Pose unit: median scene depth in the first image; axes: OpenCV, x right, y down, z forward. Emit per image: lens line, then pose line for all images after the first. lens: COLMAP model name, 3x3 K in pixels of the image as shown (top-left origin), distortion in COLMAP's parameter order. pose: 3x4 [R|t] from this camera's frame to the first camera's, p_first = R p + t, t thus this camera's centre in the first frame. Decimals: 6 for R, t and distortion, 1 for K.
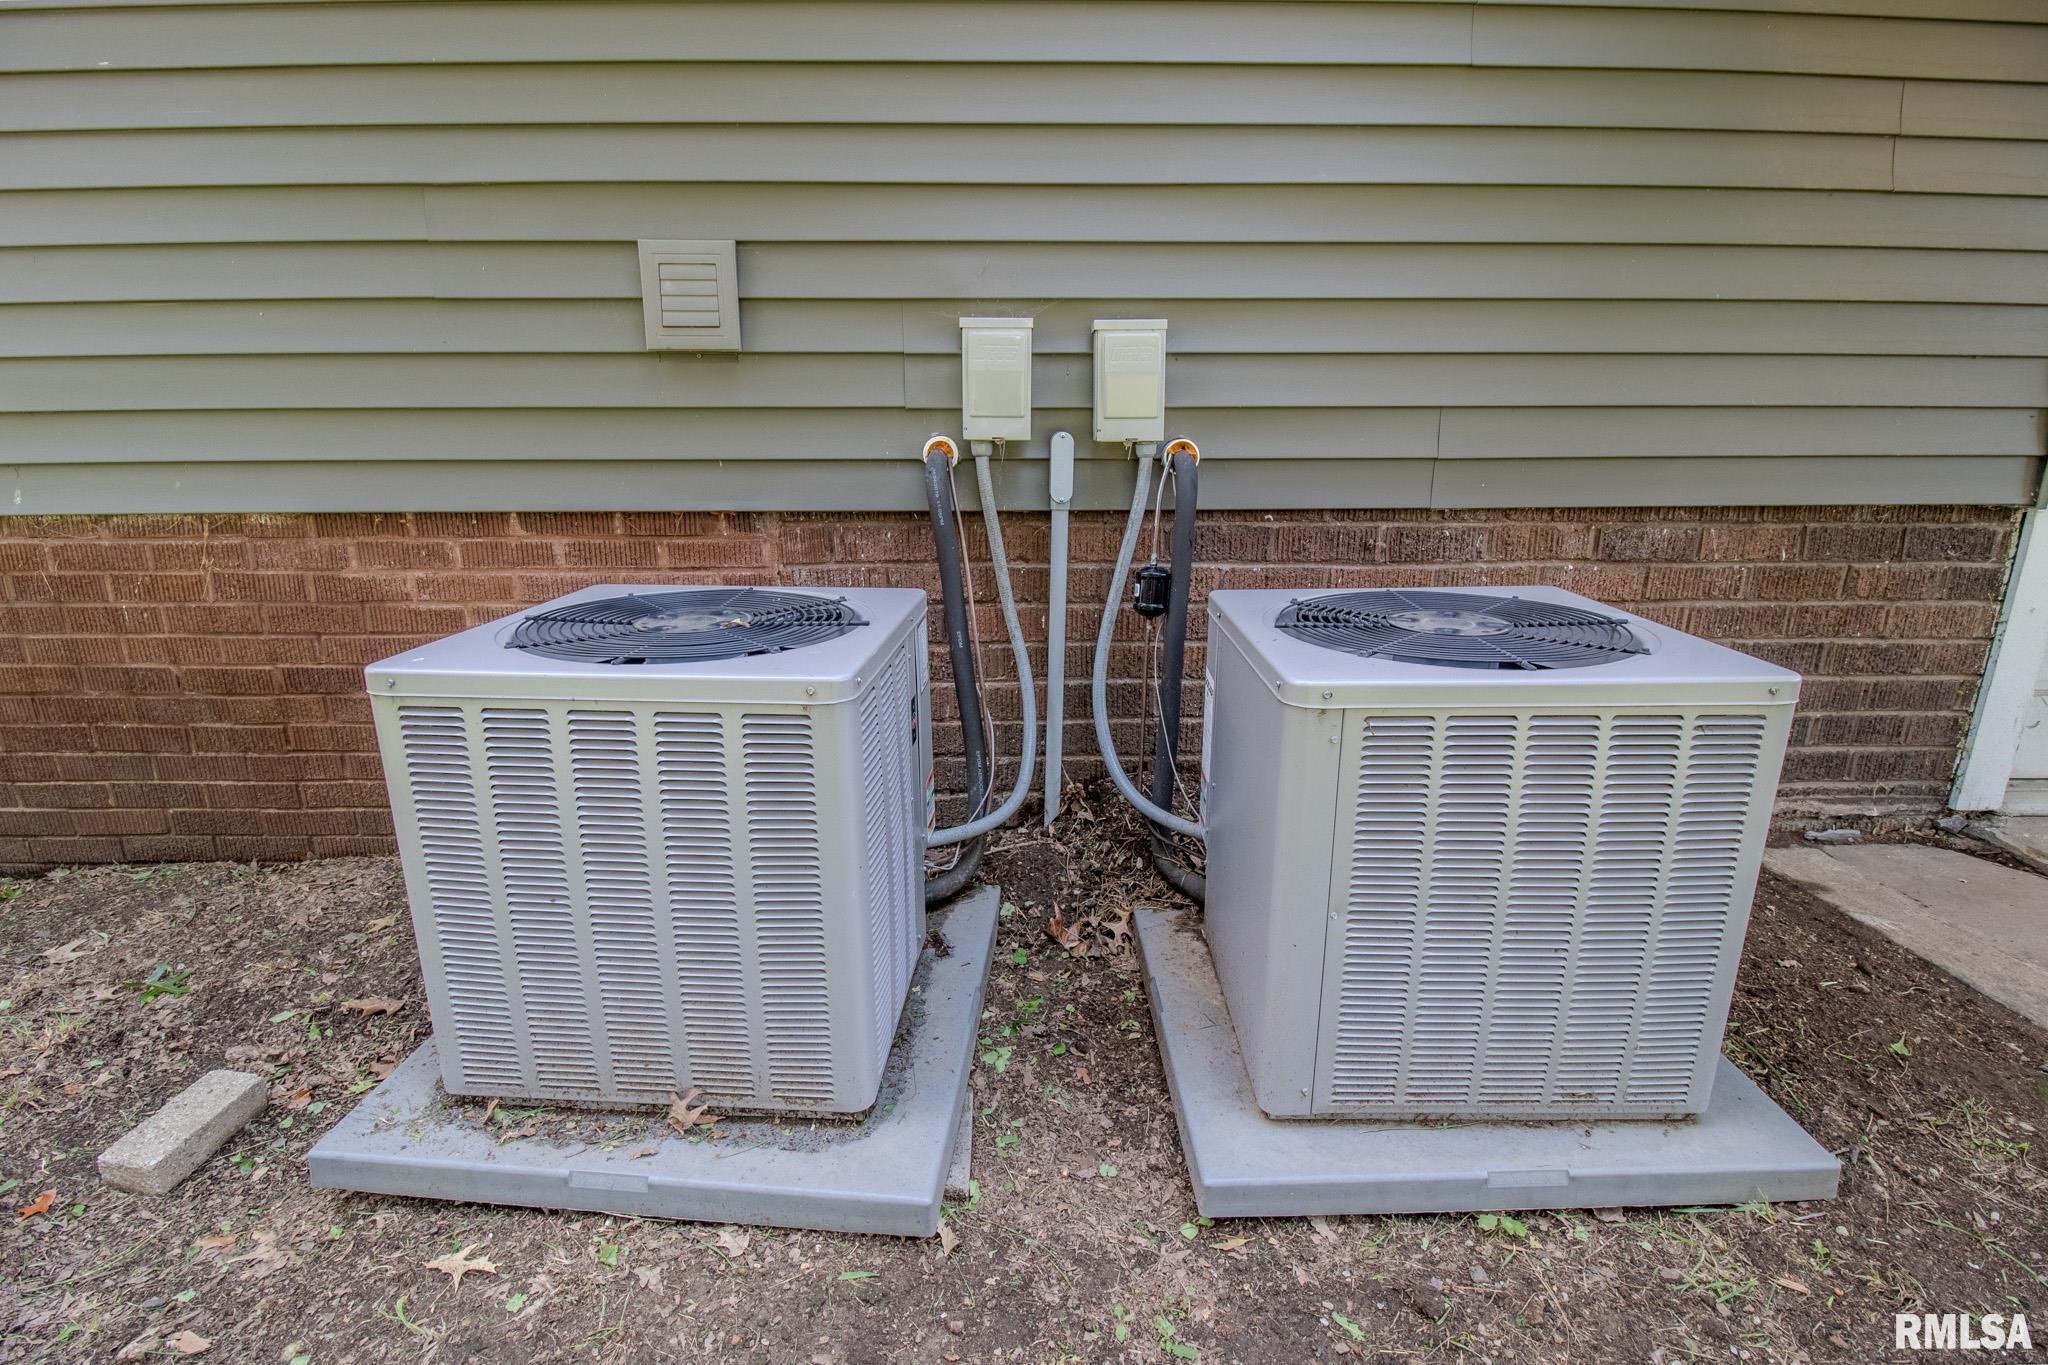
lens RADIAL K [[980.9, 0, 1031.5], [0, 980.9, 674.8], [0, 0, 1]] dist [-0.000780, -0.021038]
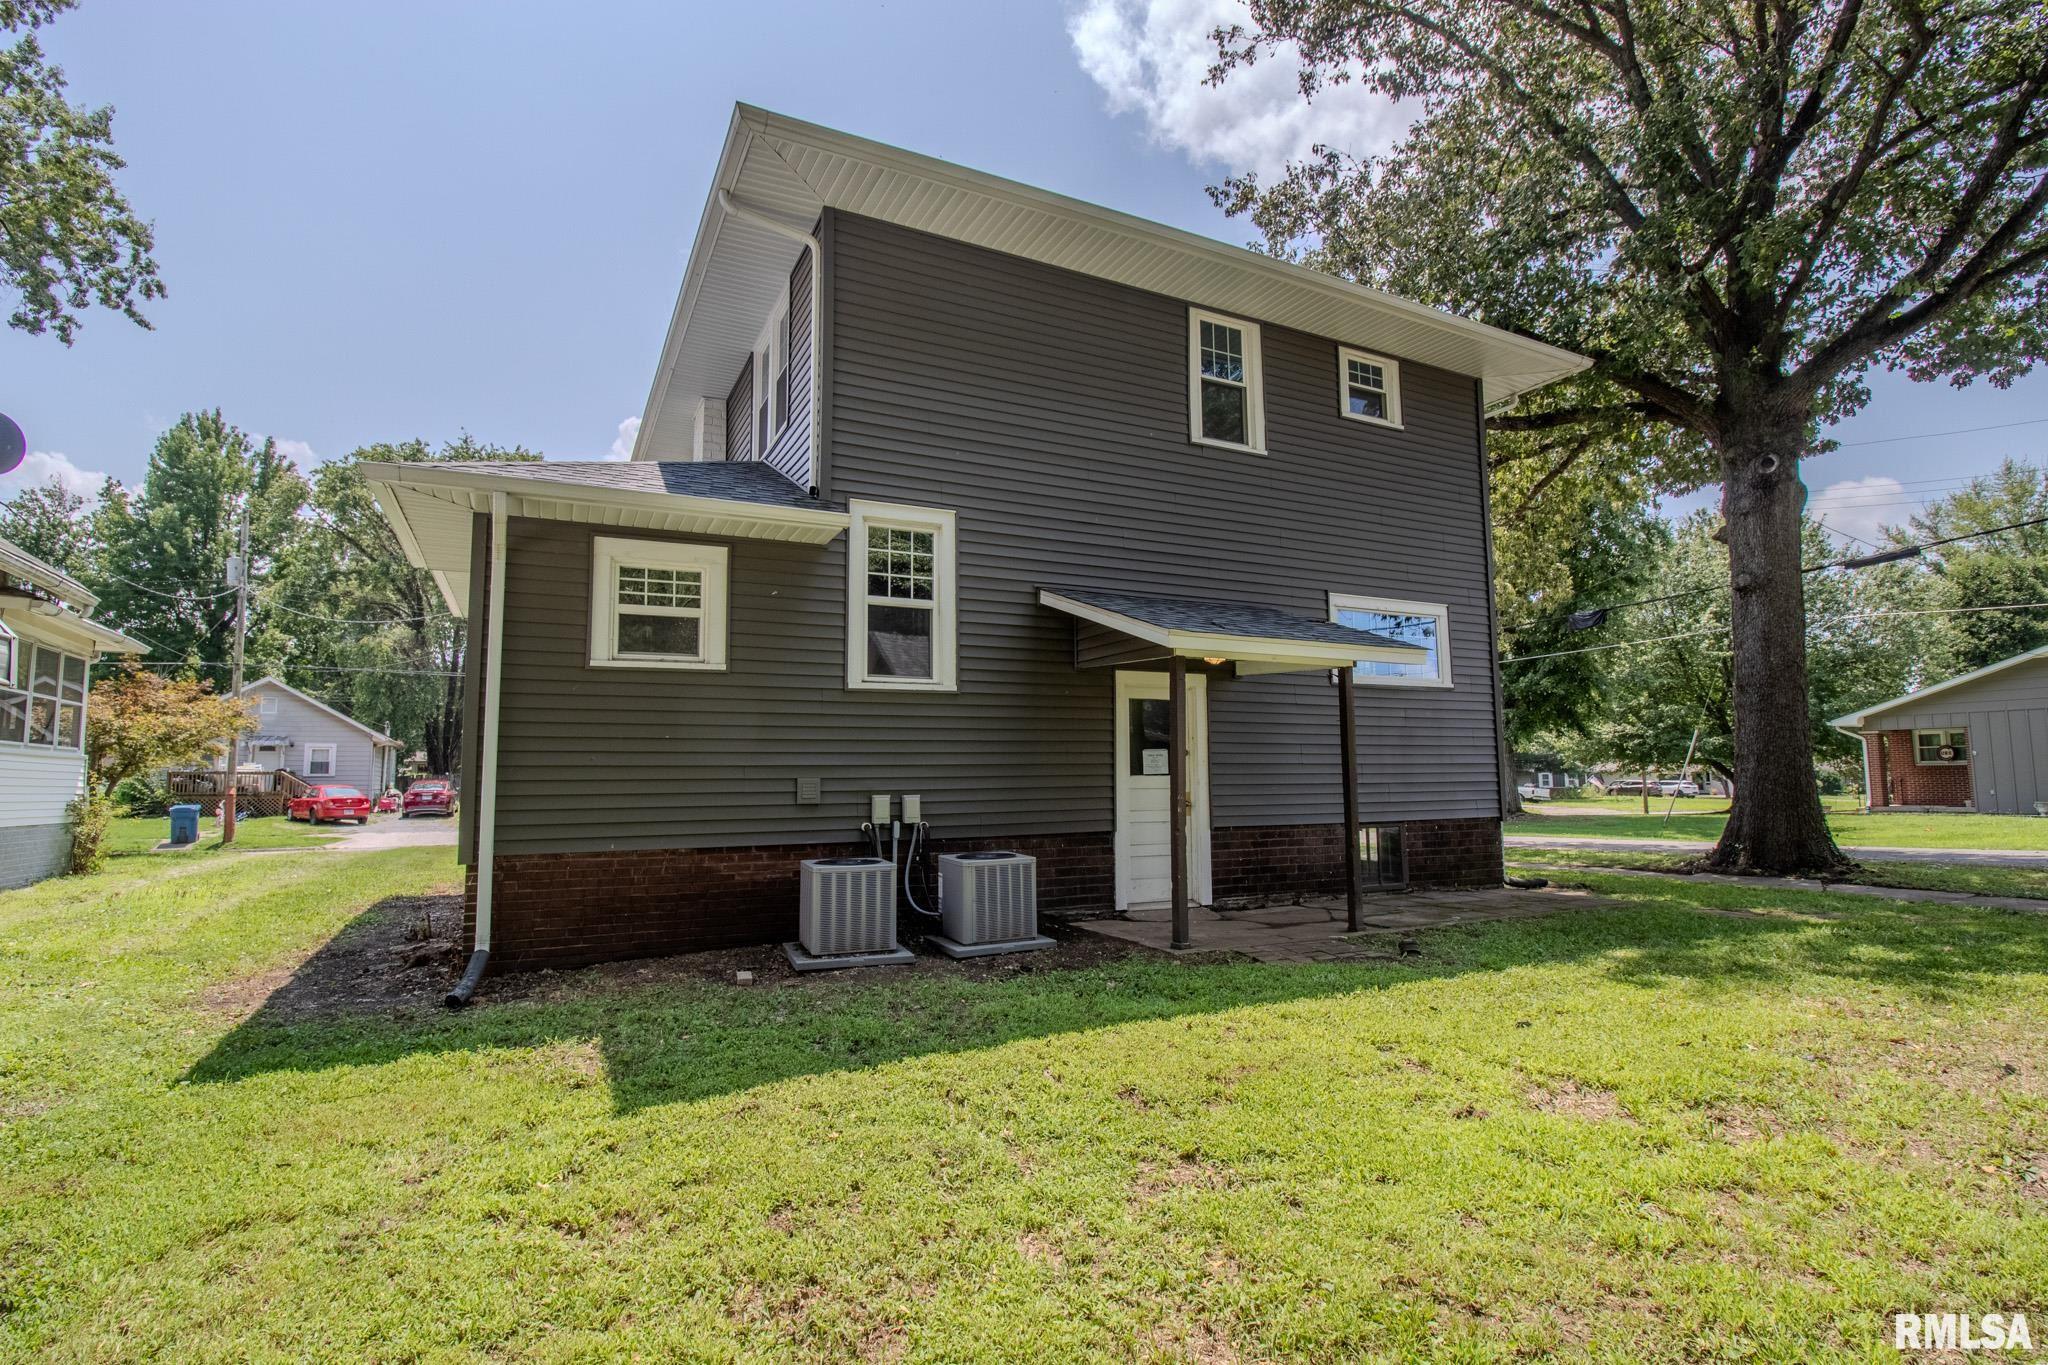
lens RADIAL K [[980.9, 0, 1031.5], [0, 980.9, 674.8], [0, 0, 1]] dist [-0.000780, -0.021038]
pose [[0.906024, 0.034465, 0.421820, -1.210301], [0.114666, 0.939411, -0.323045, 0.568280], [-0.407396, 0.341055, 0.847178, -2.924559]]
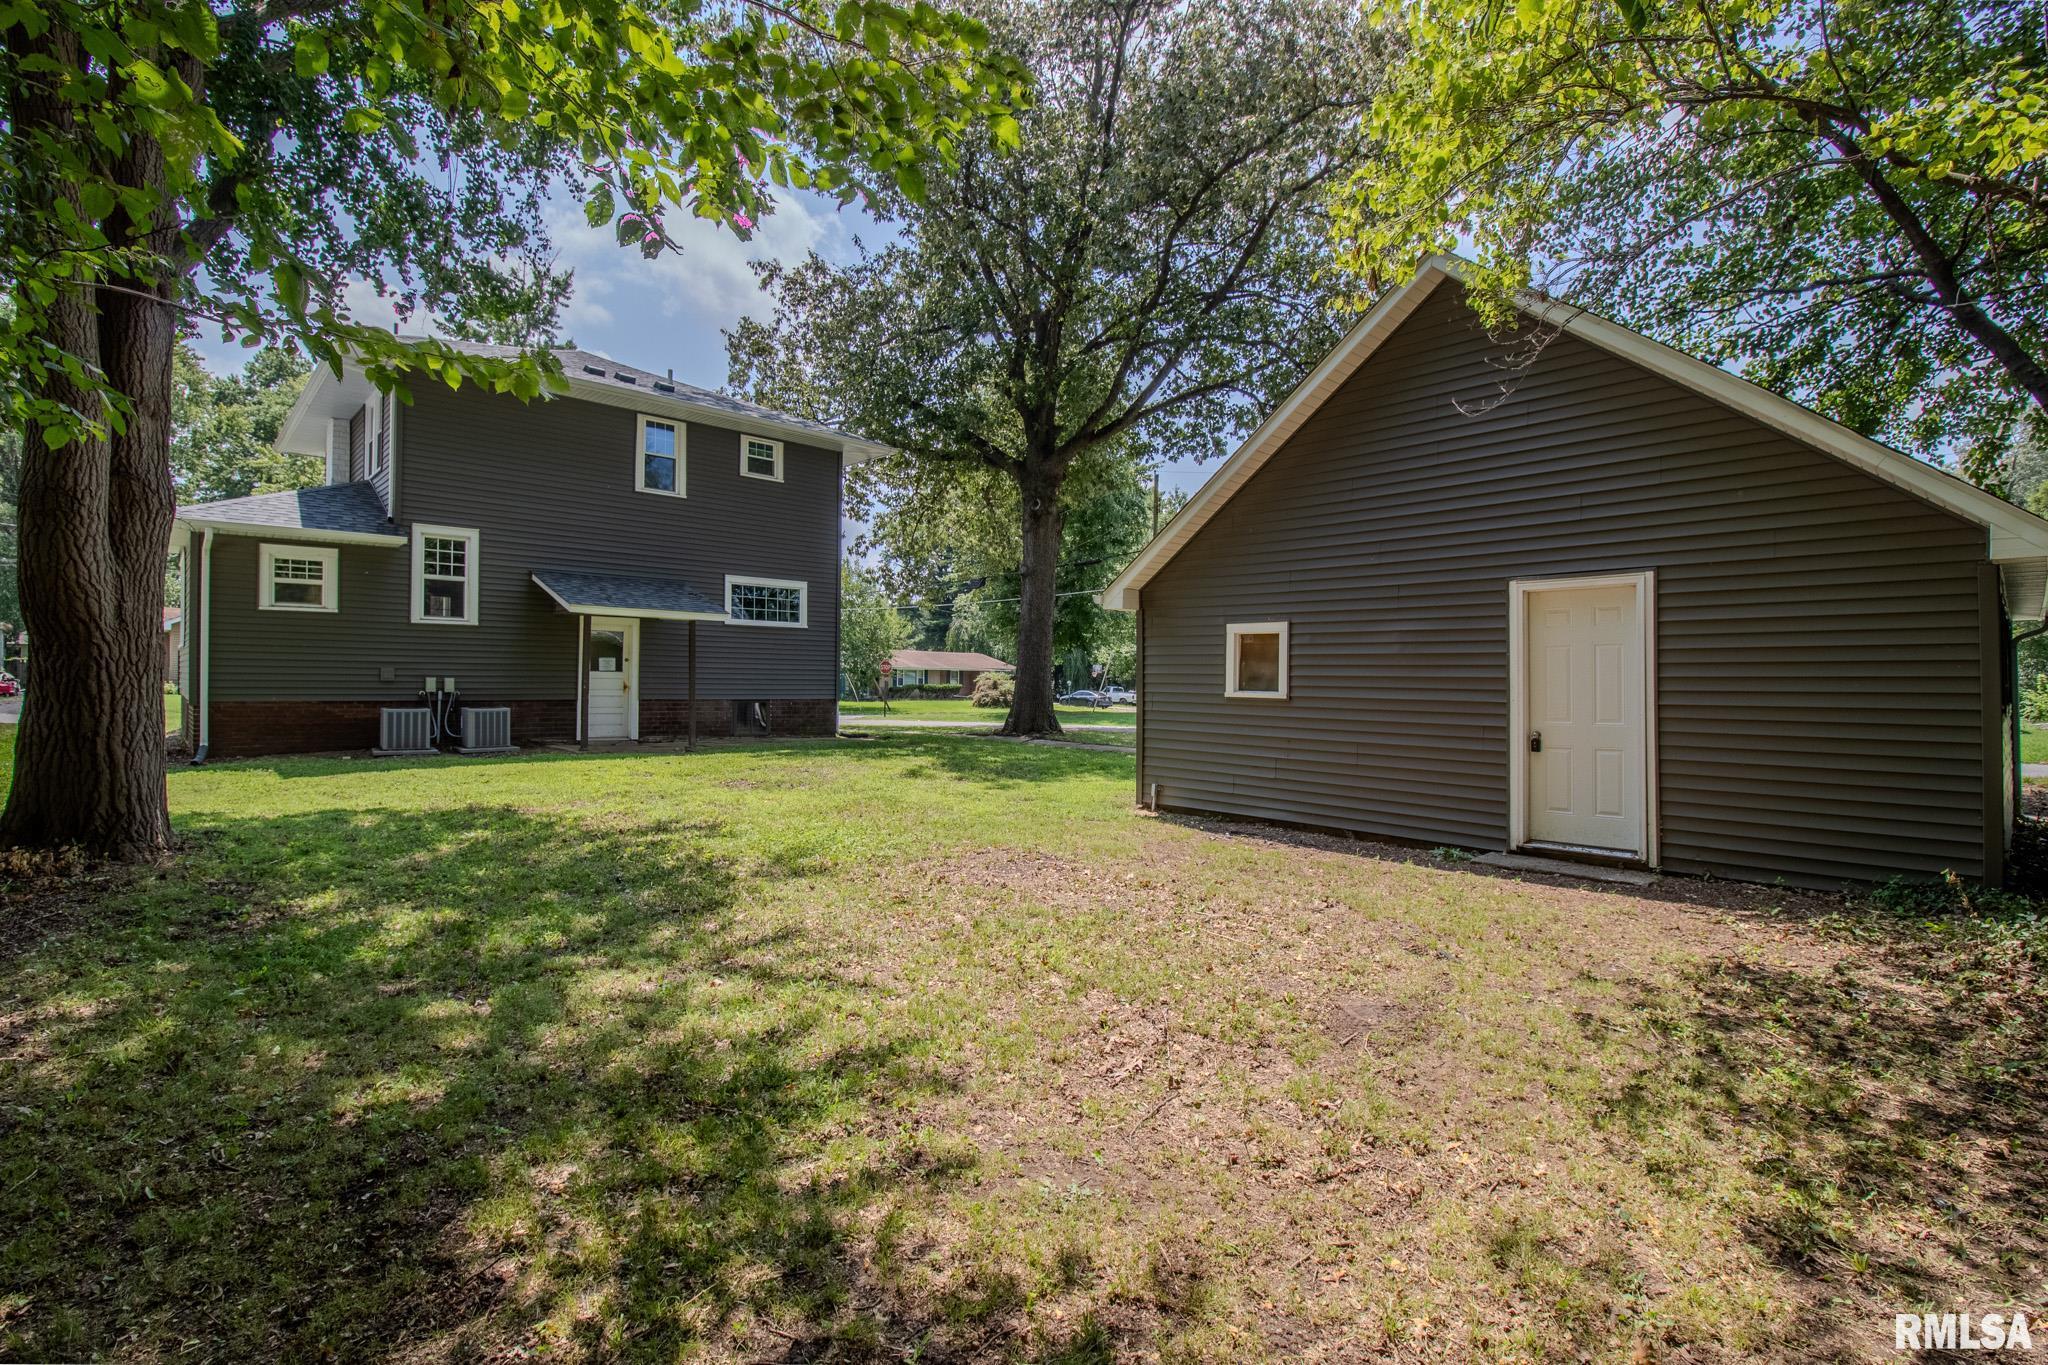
lens RADIAL K [[934.2, 0, 1024.0], [0, 934.2, 682.5], [0, 0, 1]] dist [-0.025508, -0.000289]
pose [[0.753145, 0.006623, 0.657821, -1.359197], [0.153063, 0.970742, -0.185016, 1.835440], [-0.639800, 0.240032, 0.730096, -7.679439]]
